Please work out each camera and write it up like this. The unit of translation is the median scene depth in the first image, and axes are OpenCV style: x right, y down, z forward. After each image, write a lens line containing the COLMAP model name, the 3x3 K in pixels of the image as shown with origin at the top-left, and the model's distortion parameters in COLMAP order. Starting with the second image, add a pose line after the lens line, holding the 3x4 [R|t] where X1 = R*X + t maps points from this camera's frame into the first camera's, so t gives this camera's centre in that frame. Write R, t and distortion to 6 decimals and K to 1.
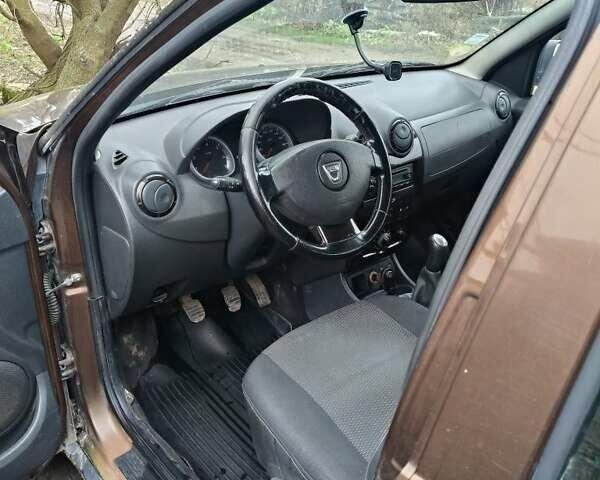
lens RADIAL K [[595.0, 0, 300.0], [0, 595.0, 240.0], [0, 0, 1]] dist [0.002888, -0.015856]
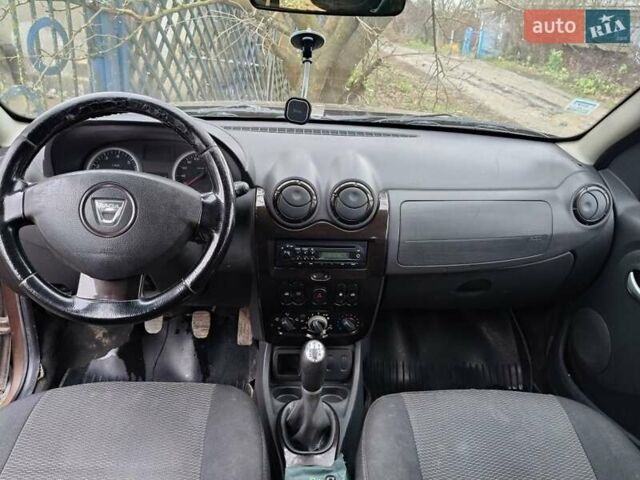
lens RADIAL K [[497.7, 0, 320.0], [0, 497.7, 240.0], [0, 0, 1]] dist [0.000243, -0.004166]
pose [[0.803082, 0.277671, -0.527218, 0.408428], [-0.298042, 0.953340, 0.048107, -0.123477], [0.515975, 0.118500, 0.848367, 0.358222]]
